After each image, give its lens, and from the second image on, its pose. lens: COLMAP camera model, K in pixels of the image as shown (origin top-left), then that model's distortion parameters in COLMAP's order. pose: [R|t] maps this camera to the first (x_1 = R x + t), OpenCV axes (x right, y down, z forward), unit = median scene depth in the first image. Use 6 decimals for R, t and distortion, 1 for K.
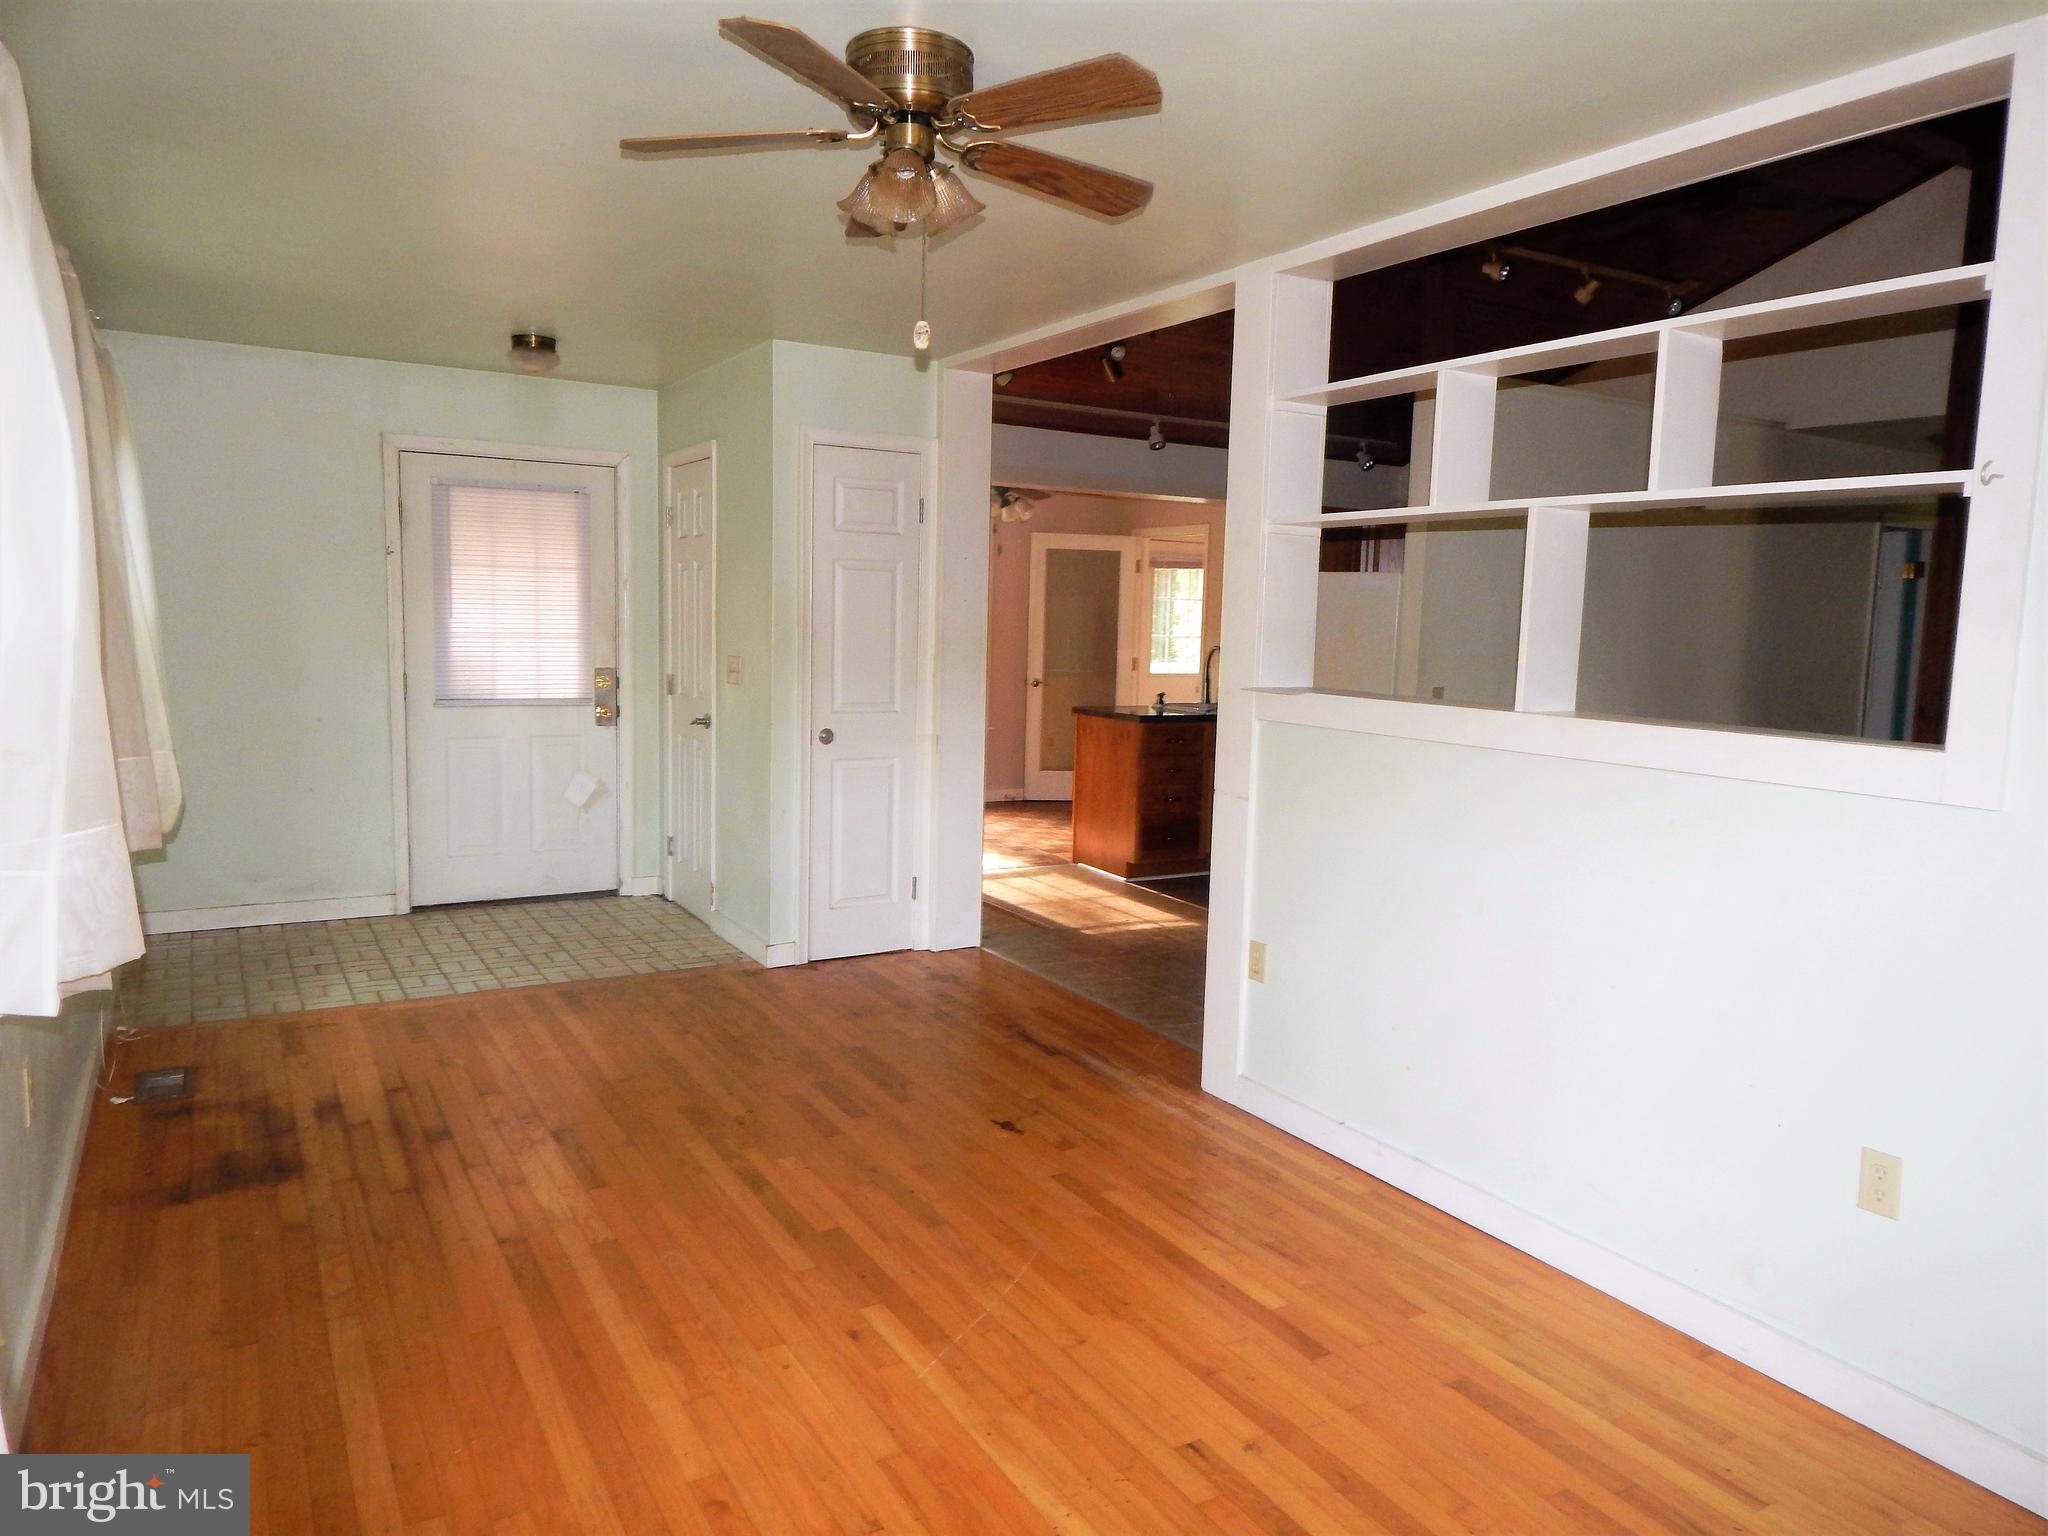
lens RADIAL K [[1384.9, 0, 1028.1], [0, 1384.9, 787.9], [0, 0, 1]] dist [0.023994, -0.005053]
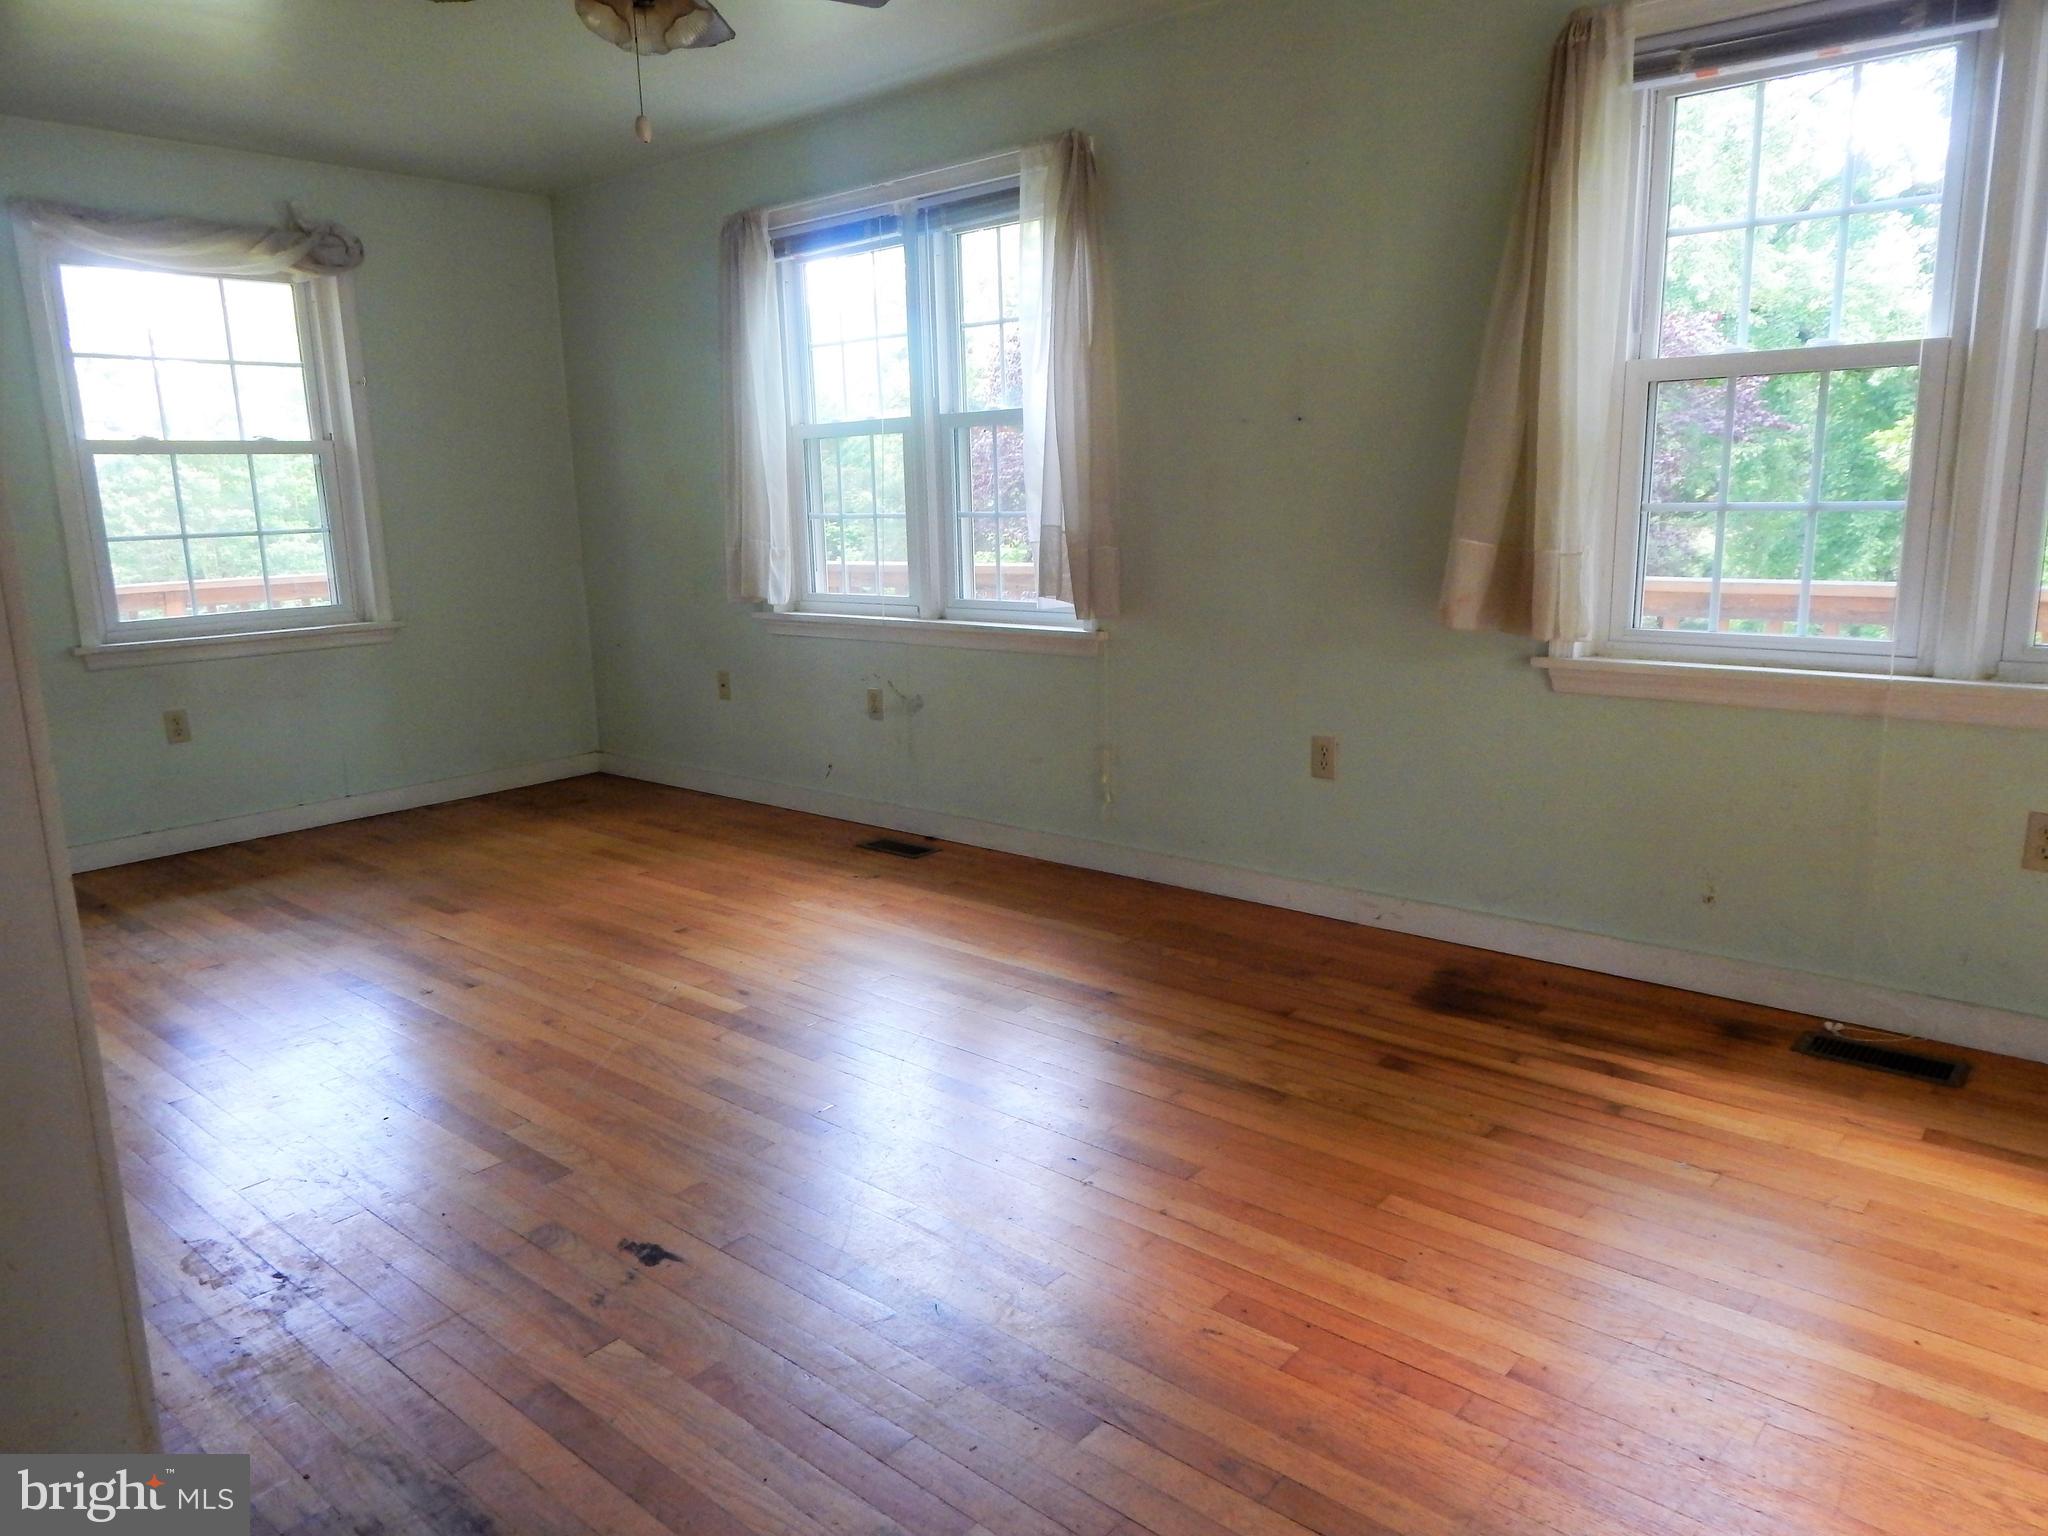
lens RADIAL K [[1384.9, 0, 1028.8], [0, 1384.9, 773.8], [0, 0, 1]] dist [0.023994, -0.005053]
pose [[-0.948174, 0.065019, -0.311028, 0.003116], [-0.038770, 0.947855, 0.316335, -0.142439], [0.315378, 0.311999, -0.896211, 1.586900]]
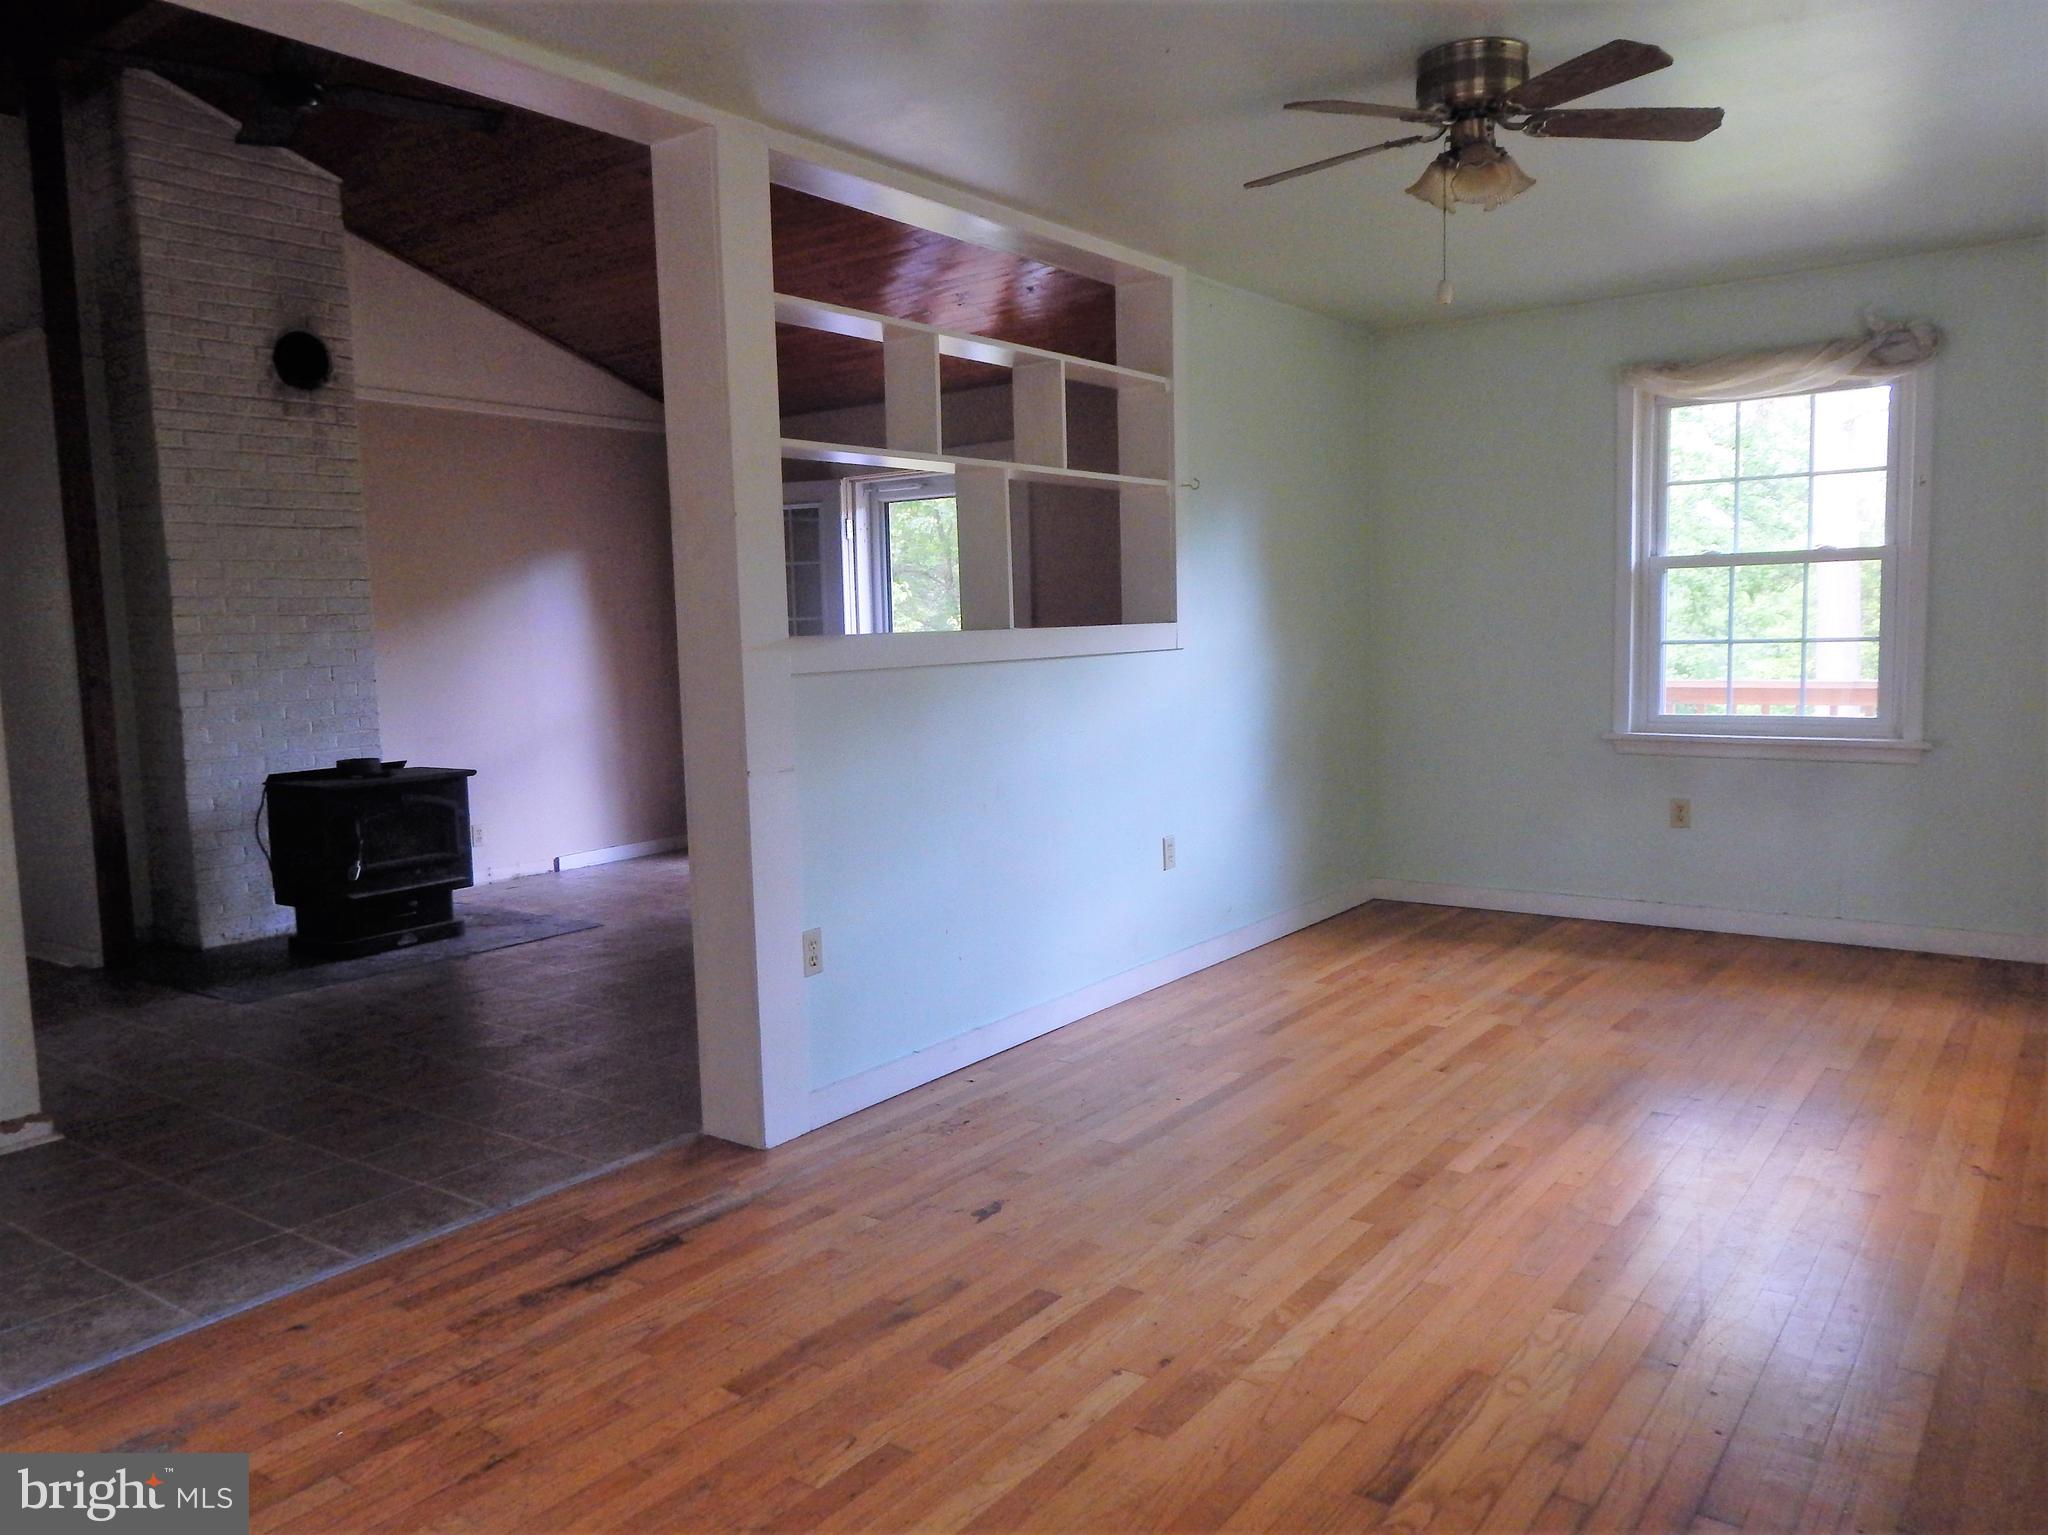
lens RADIAL K [[1485.3, 0, 1027.7], [0, 1485.3, 773.2], [0, 0, 1]] dist [0.010130, 0.001267]
pose [[-0.391154, -0.114416, 0.913186, -0.785086], [0.136076, 0.974146, 0.180341, -0.144187], [-0.910210, 0.194804, -0.365471, 1.298009]]
